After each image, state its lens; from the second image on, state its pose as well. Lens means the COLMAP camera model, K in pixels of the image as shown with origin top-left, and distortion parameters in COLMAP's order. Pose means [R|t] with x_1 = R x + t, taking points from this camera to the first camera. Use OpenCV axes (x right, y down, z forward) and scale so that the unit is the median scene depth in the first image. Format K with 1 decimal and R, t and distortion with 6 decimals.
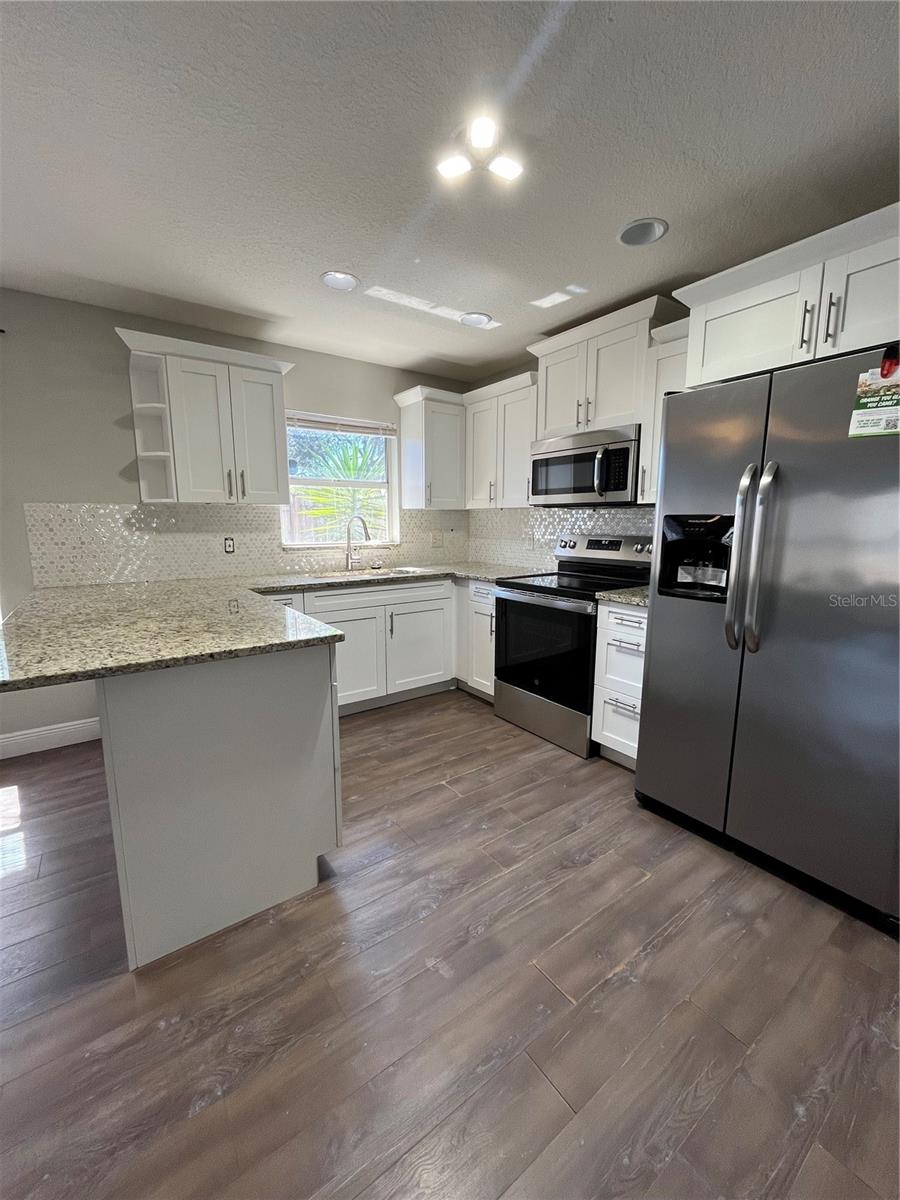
lens RADIAL K [[485.6, 0, 451.0], [0, 485.6, 601.6], [0, 0, 1]] dist [-0.005348, 0.000259]
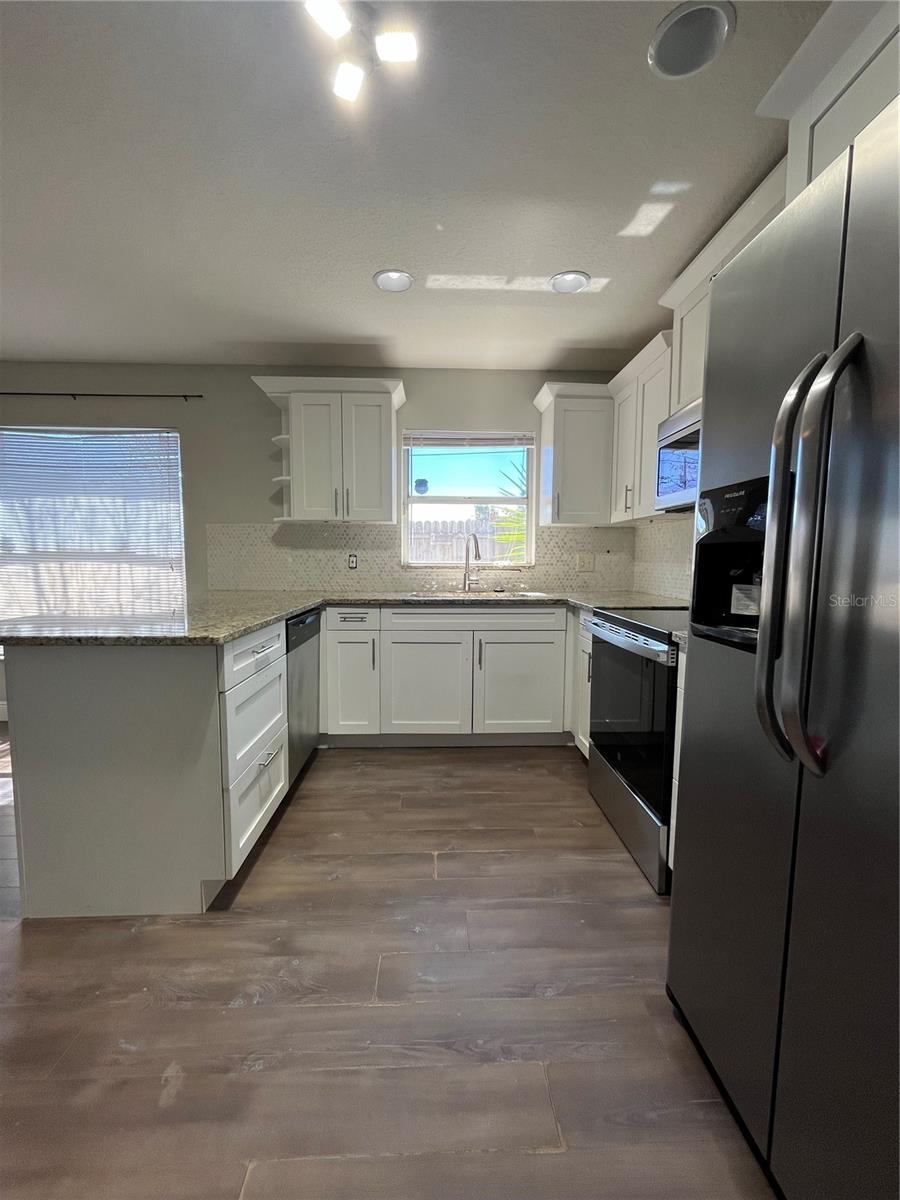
lens RADIAL K [[485.6, 0, 449.3], [0, 485.6, 600.8], [0, 0, 1]] dist [-0.005348, 0.000259]
pose [[0.831027, 0.054094, -0.553595, 0.371175], [-0.096611, 0.994170, -0.047883, 0.000709], [0.547777, 0.093275, 0.831408, 0.282559]]
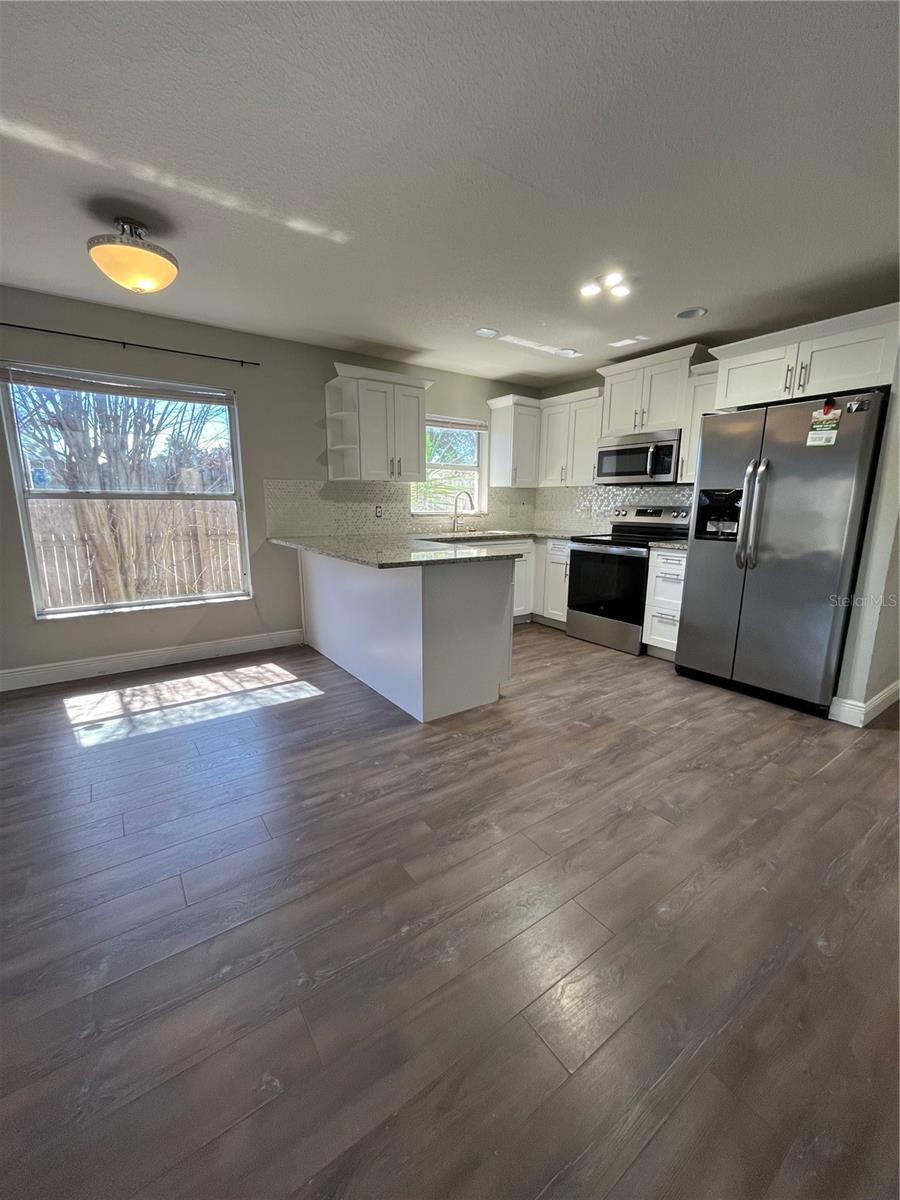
lens RADIAL K [[485.6, 0, 450.9], [0, 485.6, 602.0], [0, 0, 1]] dist [-0.005348, 0.000259]
pose [[0.999915, 0.008858, -0.009520, -0.275983], [-0.008496, 0.999264, 0.037402, 0.106320], [0.009844, -0.037318, 0.999255, -0.475841]]
